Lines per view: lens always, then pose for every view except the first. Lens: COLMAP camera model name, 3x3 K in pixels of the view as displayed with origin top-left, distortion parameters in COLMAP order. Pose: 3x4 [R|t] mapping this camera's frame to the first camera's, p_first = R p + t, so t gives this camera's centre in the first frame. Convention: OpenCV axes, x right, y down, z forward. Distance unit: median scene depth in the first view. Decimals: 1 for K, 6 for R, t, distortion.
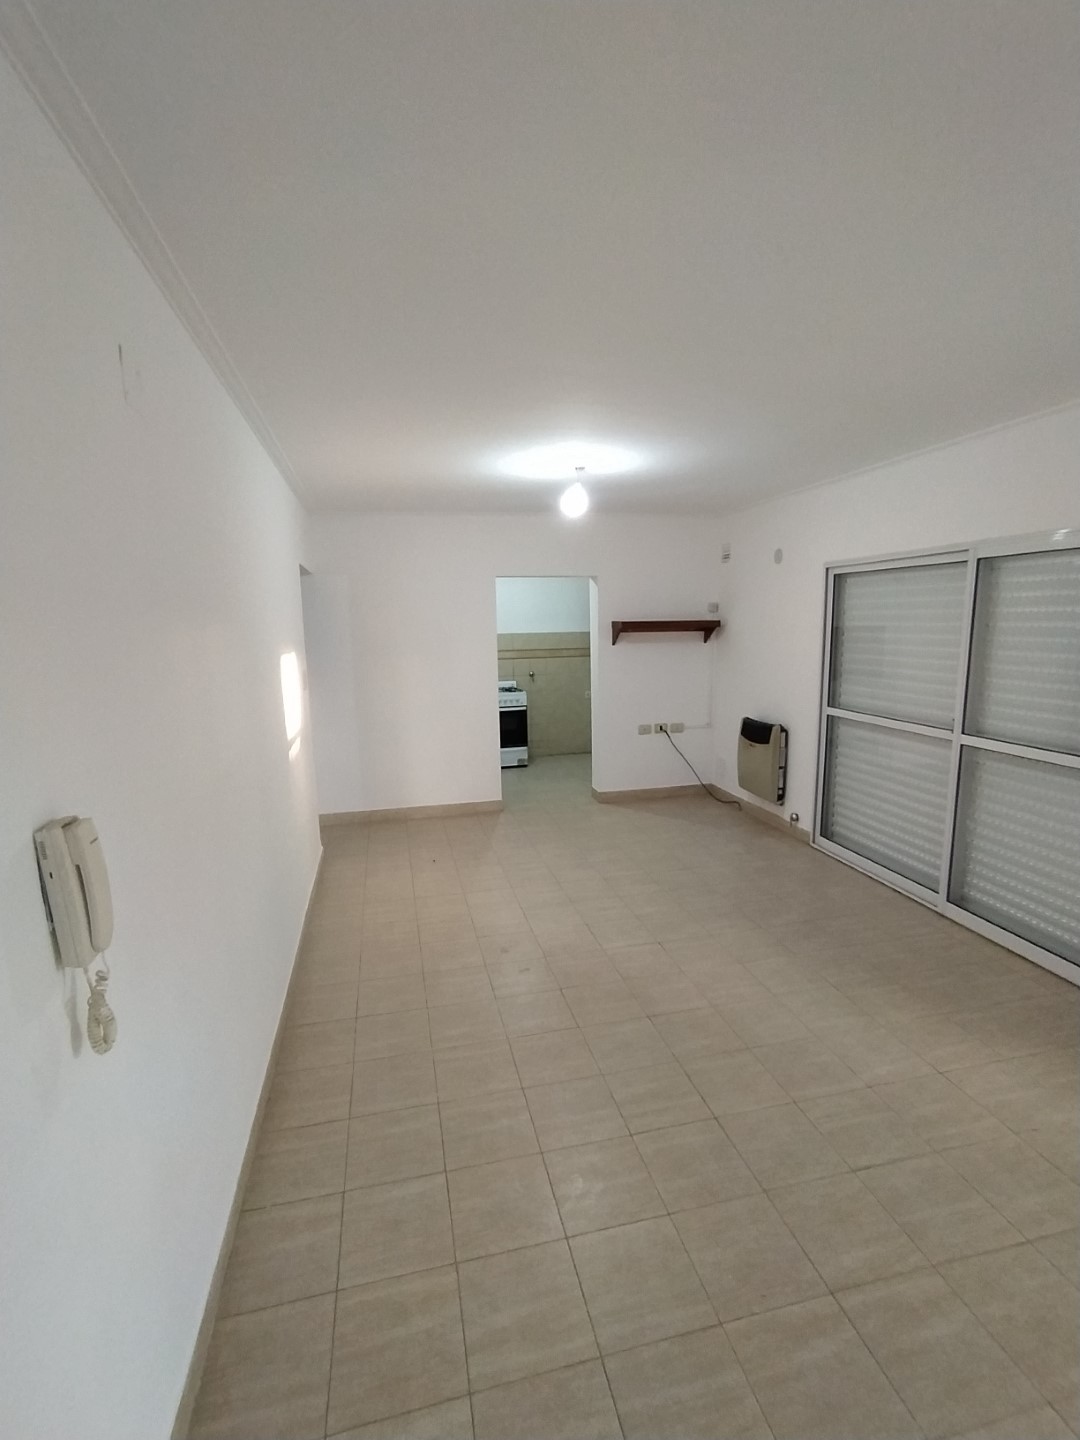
lens RADIAL K [[653.0, 0, 539.8], [0, 653.0, 724.5], [0, 0, 1]] dist [0.015086, 0.002132]
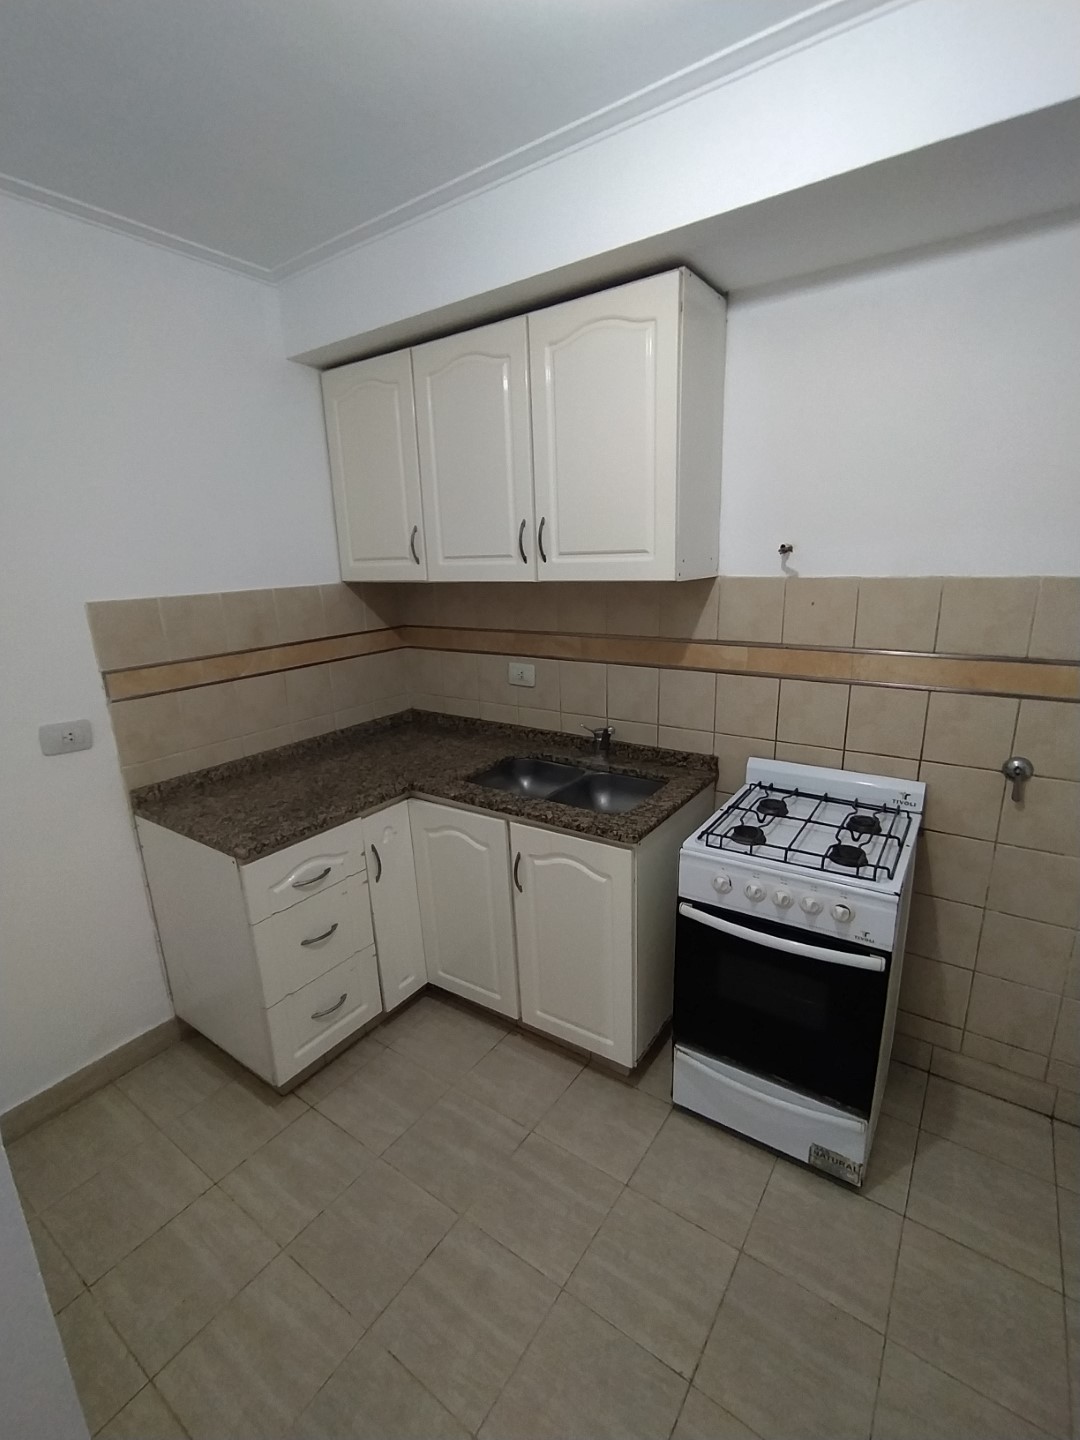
lens RADIAL K [[653.0, 0, 540.8], [0, 653.0, 725.0], [0, 0, 1]] dist [0.015086, 0.002132]
pose [[0.669418, 0.193447, -0.717257, 0.040688], [-0.098973, 0.980118, 0.171969, -0.123463], [0.736263, -0.044131, 0.675255, 0.774114]]
